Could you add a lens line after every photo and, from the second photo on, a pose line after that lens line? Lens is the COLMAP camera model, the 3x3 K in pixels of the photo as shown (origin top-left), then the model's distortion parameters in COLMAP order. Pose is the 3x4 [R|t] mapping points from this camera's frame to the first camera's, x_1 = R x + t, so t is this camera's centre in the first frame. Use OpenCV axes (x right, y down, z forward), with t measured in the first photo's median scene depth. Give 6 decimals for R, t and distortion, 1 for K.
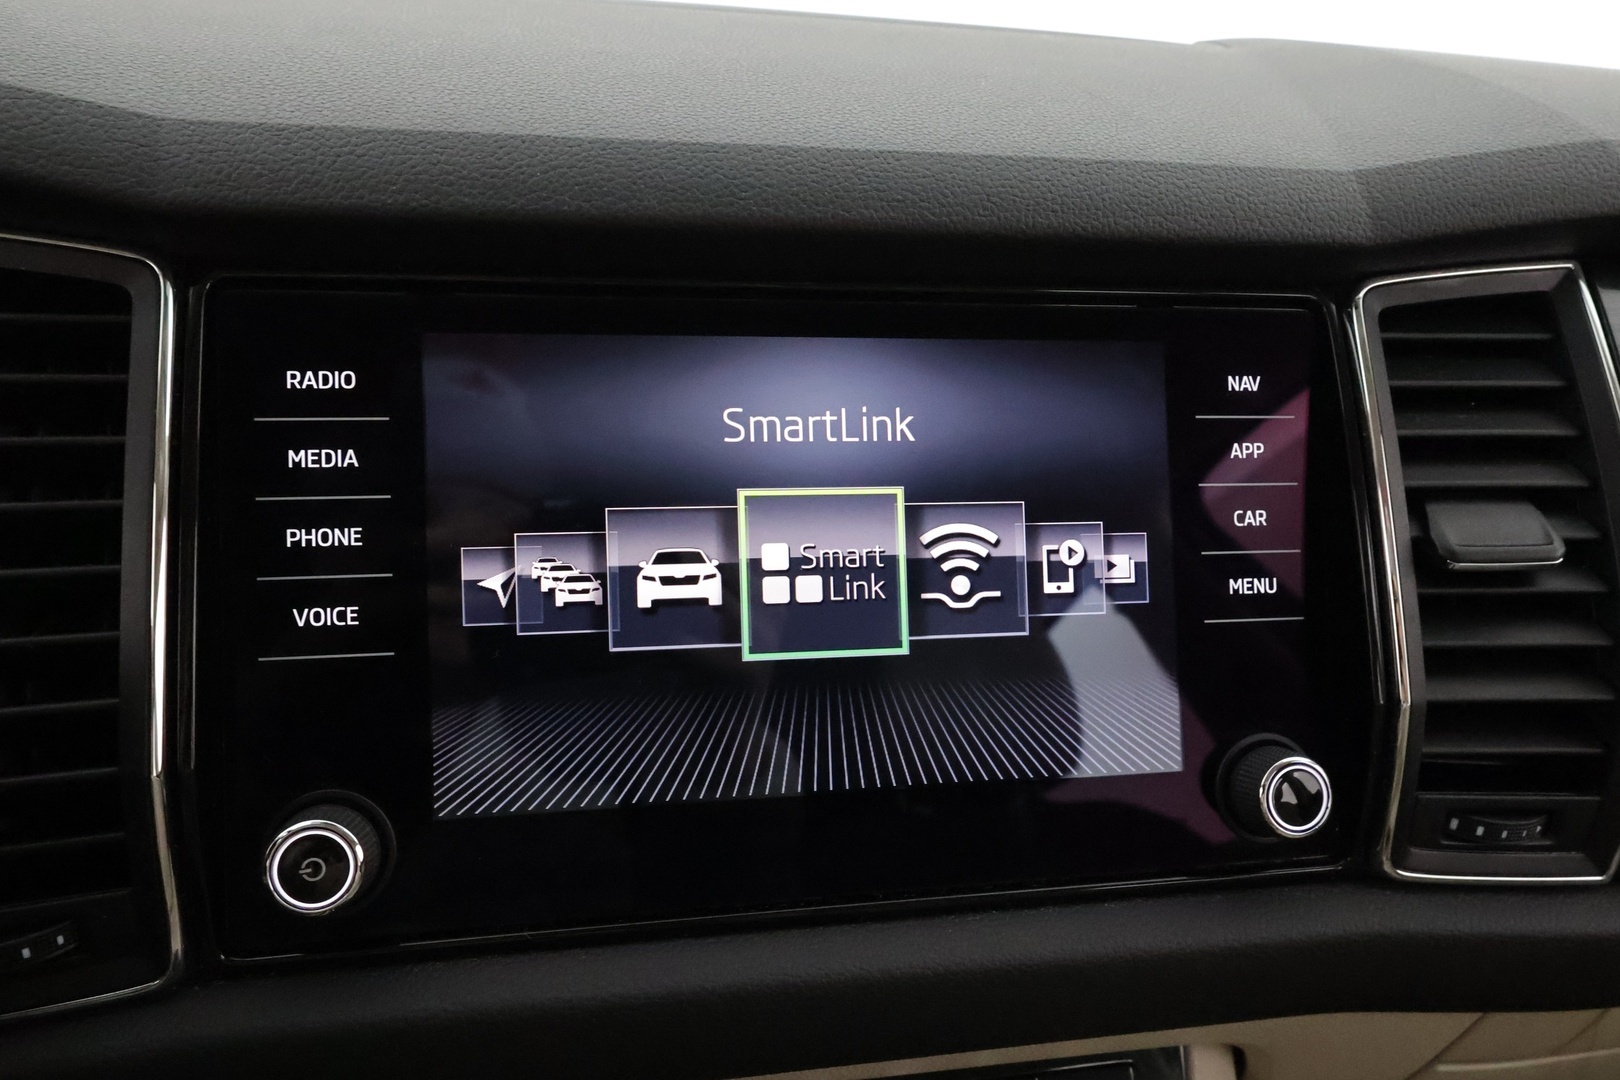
lens RADIAL K [[1116.6, 0, 818.9], [0, 1116.6, 547.9], [0, 0, 1]] dist [-0.002217, -0.001066]
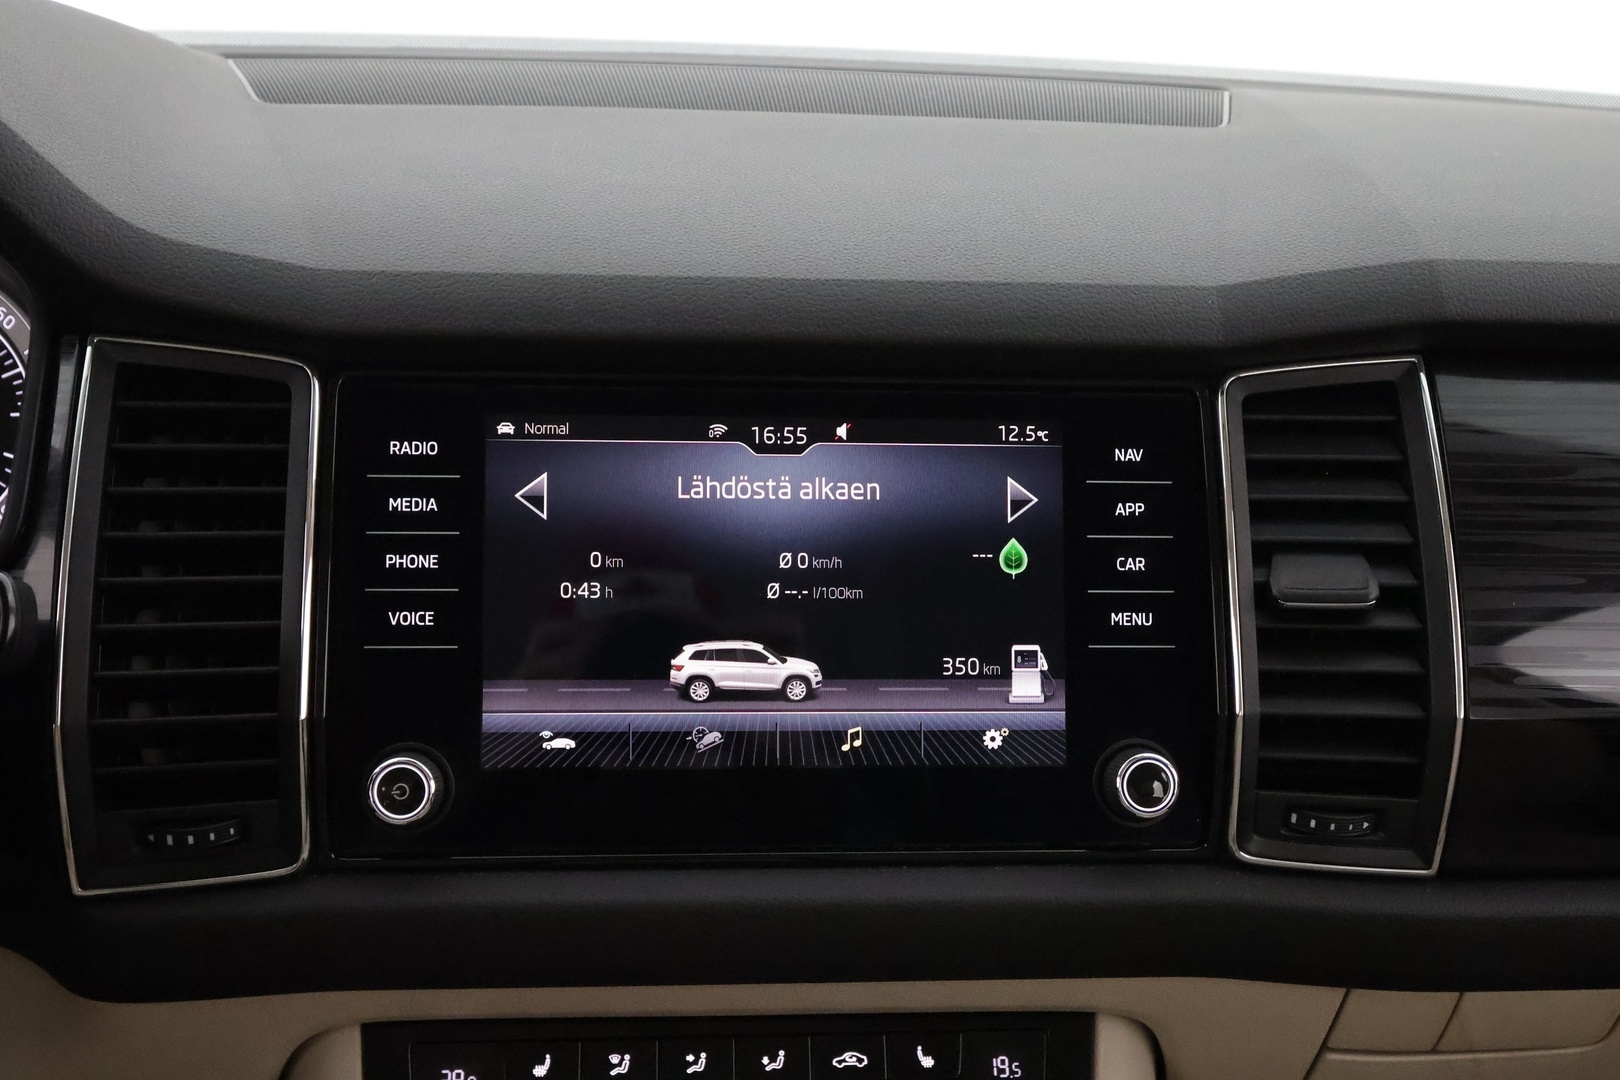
lens RADIAL K [[1759.9, 0, 838.7], [0, 1759.9, 553.0], [0, 0, 1]] dist [0.011813, 0.000000]
pose [[0.995340, 0.019963, -0.094339, 0.273816], [-0.024352, 0.998662, -0.045612, 0.063446], [0.093302, 0.047697, 0.994495, -1.062155]]
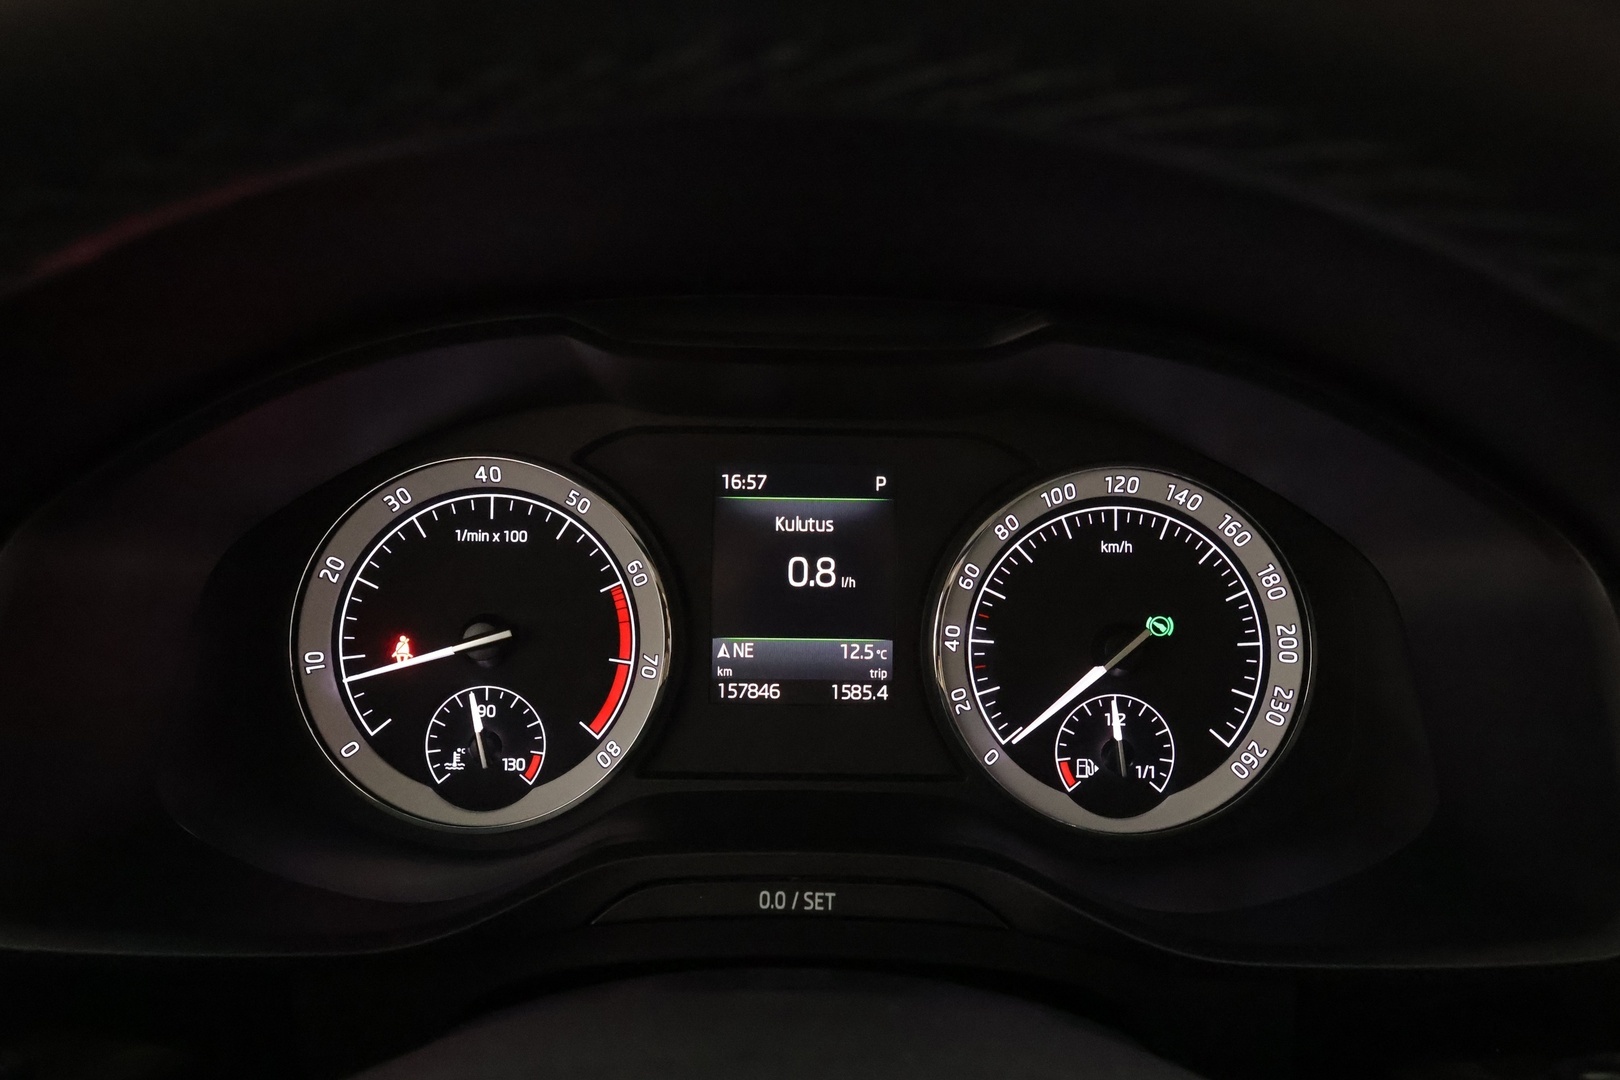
lens RADIAL K [[1116.6, 0, 794.1], [0, 1116.6, 530.5], [0, 0, 1]] dist [-0.002217, -0.001066]
pose [[0.983104, 0.028390, -0.180832, -1.343968], [-0.033932, 0.999042, -0.027627, -0.283437], [0.179874, 0.033296, 0.983126, -0.193815]]
